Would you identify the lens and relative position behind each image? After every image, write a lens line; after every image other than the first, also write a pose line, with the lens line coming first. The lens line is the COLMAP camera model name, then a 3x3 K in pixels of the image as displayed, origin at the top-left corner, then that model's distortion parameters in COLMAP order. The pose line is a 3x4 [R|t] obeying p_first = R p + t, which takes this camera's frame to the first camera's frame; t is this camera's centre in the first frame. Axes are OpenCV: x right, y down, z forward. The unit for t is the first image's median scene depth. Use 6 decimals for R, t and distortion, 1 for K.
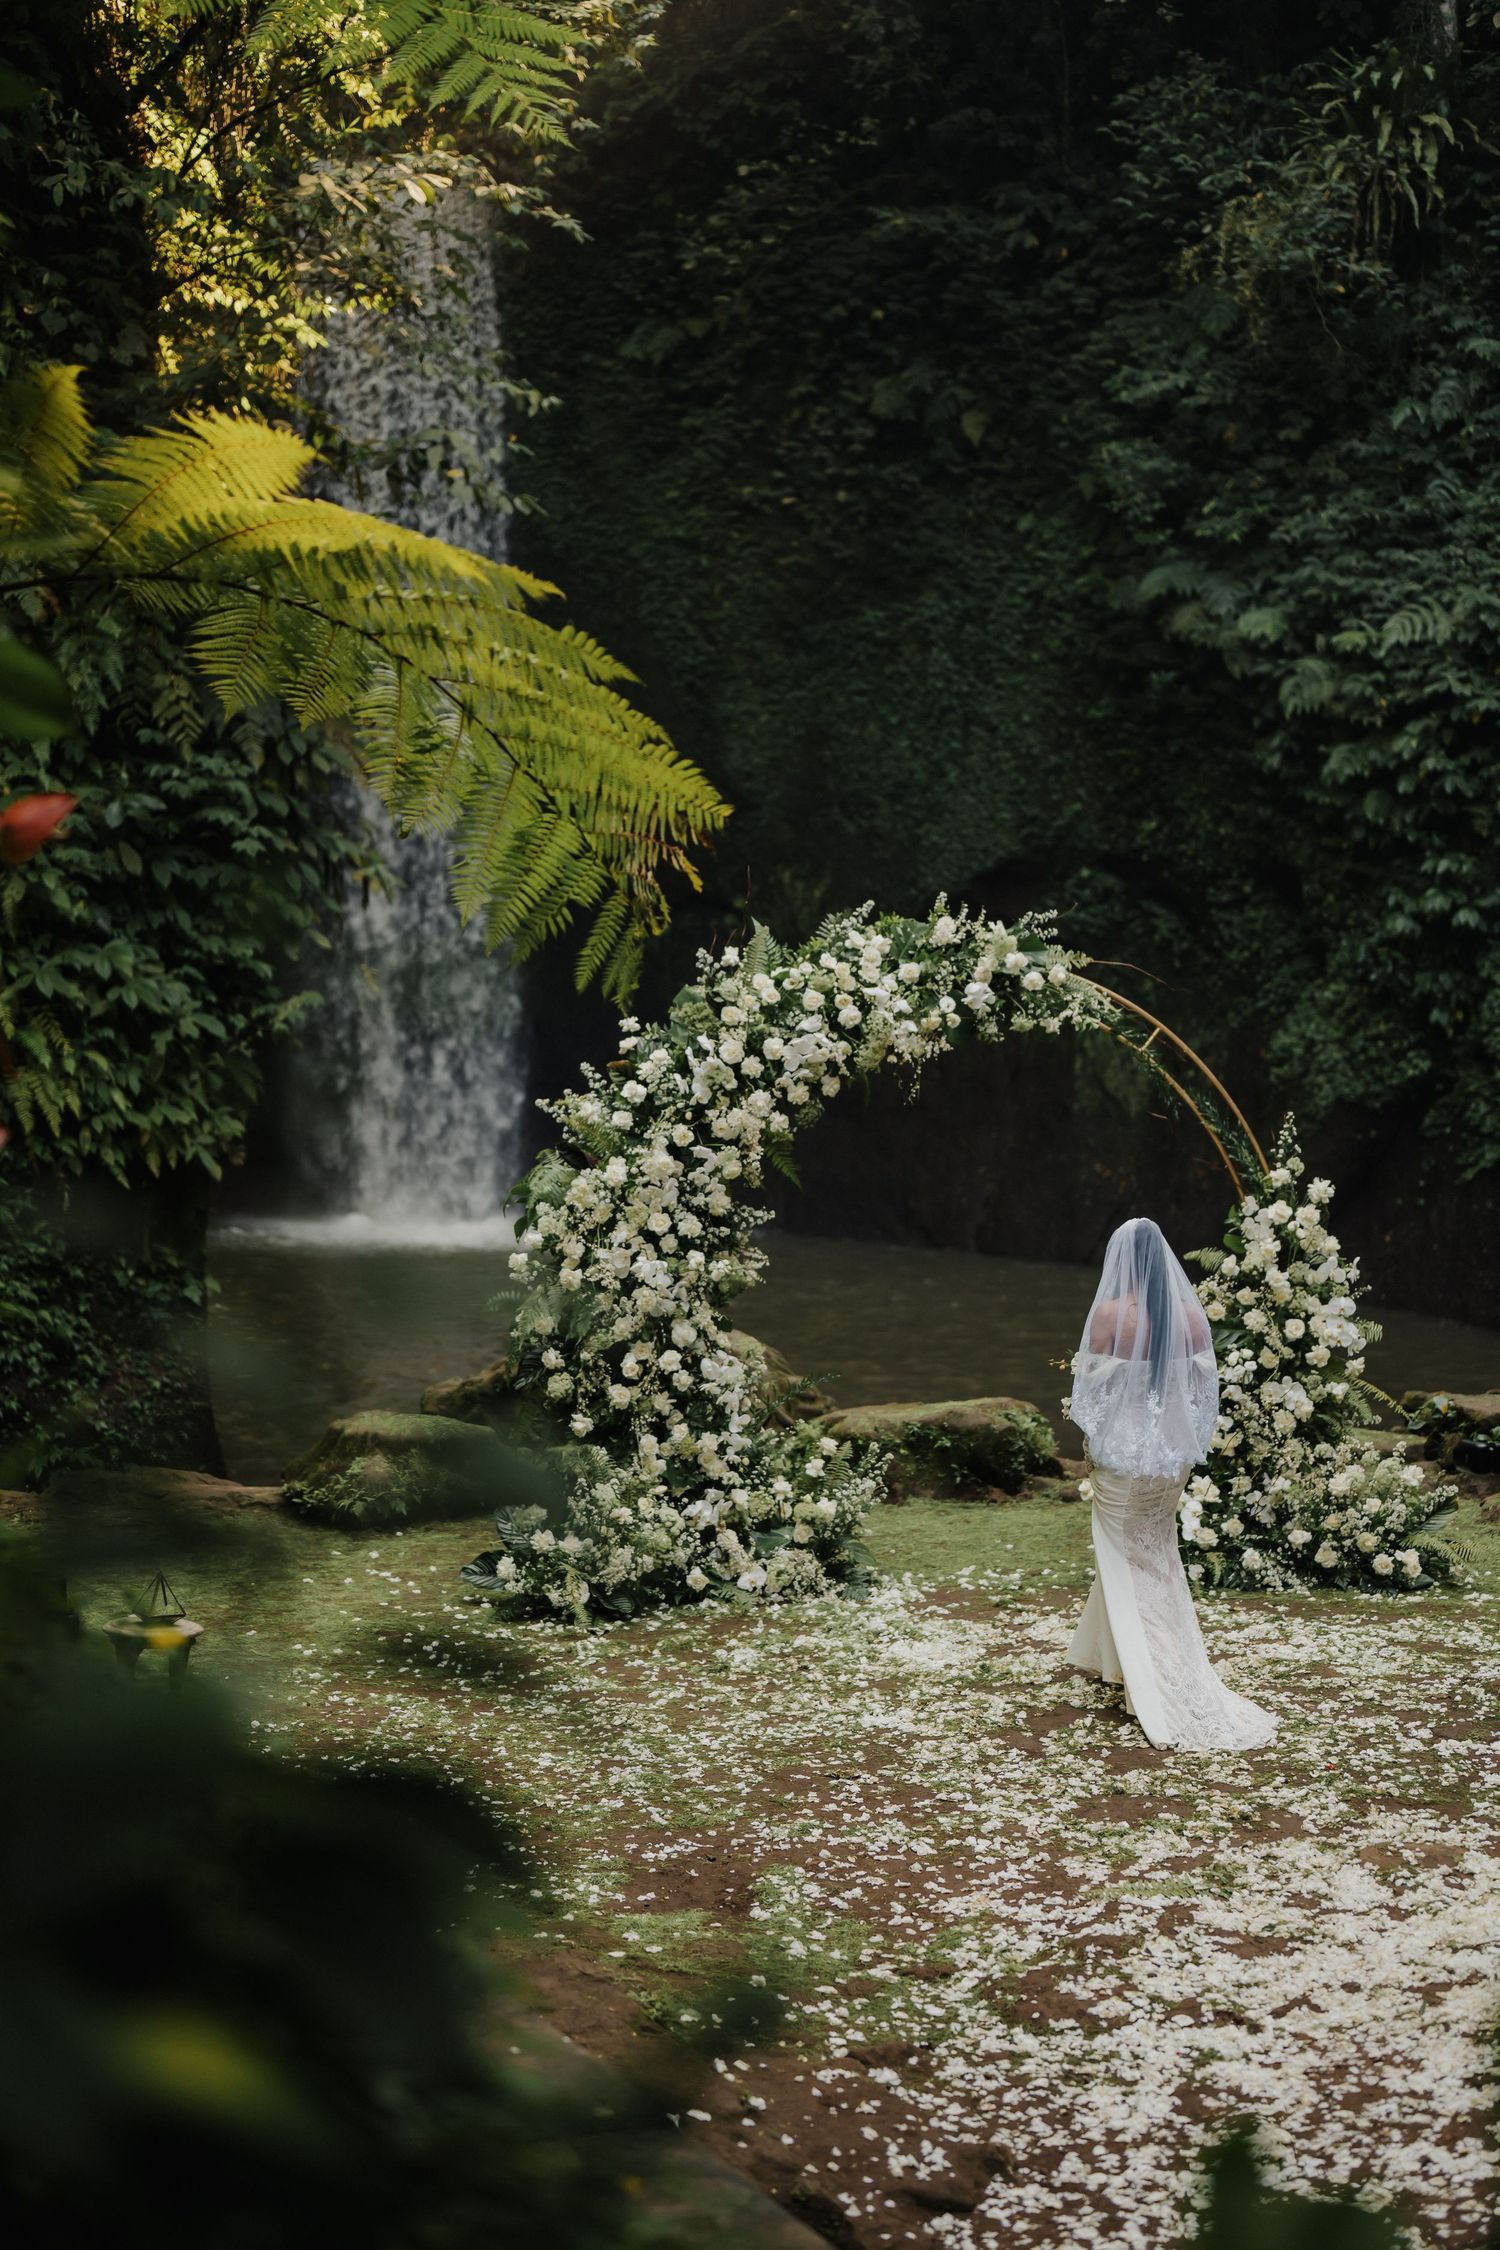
lens RADIAL K [[3250.6, 0, 769.3], [0, 3250.6, 1116.1], [0, 0, 1]] dist [0.006215, 0.000000]
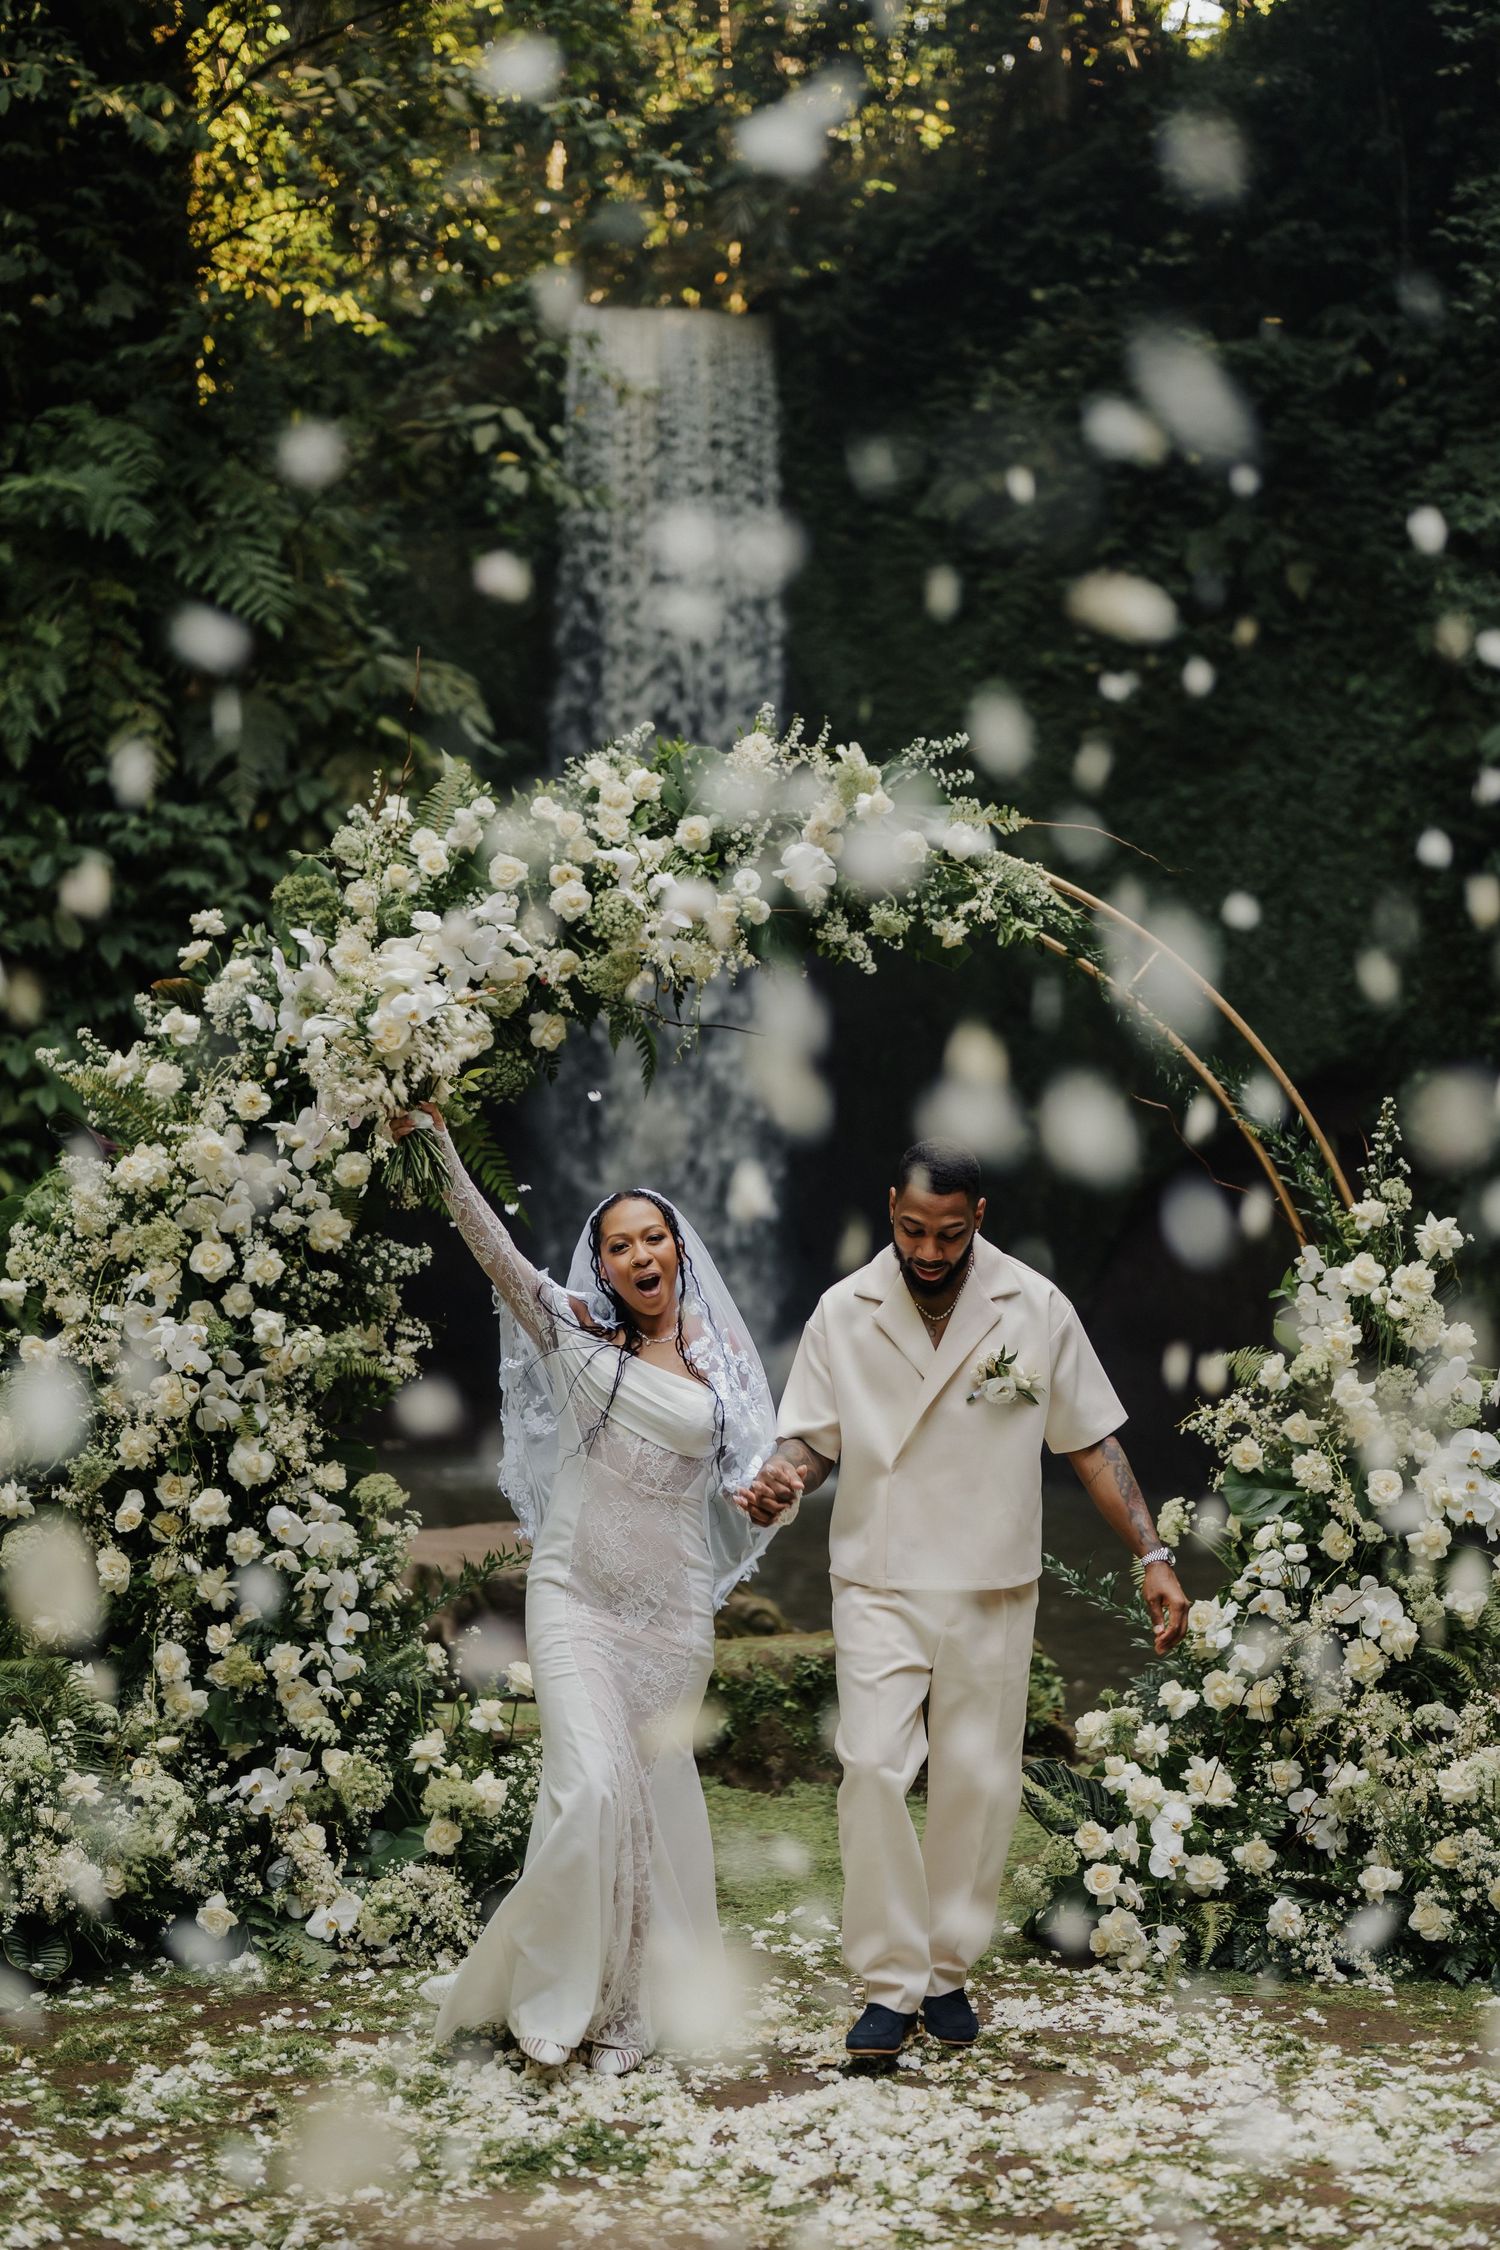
lens RADIAL K [[3250.6, 0, 788.9], [0, 3250.6, 1122.7], [0, 0, 1]] dist [0.006215, 0.000000]
pose [[0.992585, 0.012280, -0.120935, 0.124778], [-0.022611, 0.996174, -0.084421, 0.051601], [0.119435, 0.086530, 0.989064, 0.436826]]
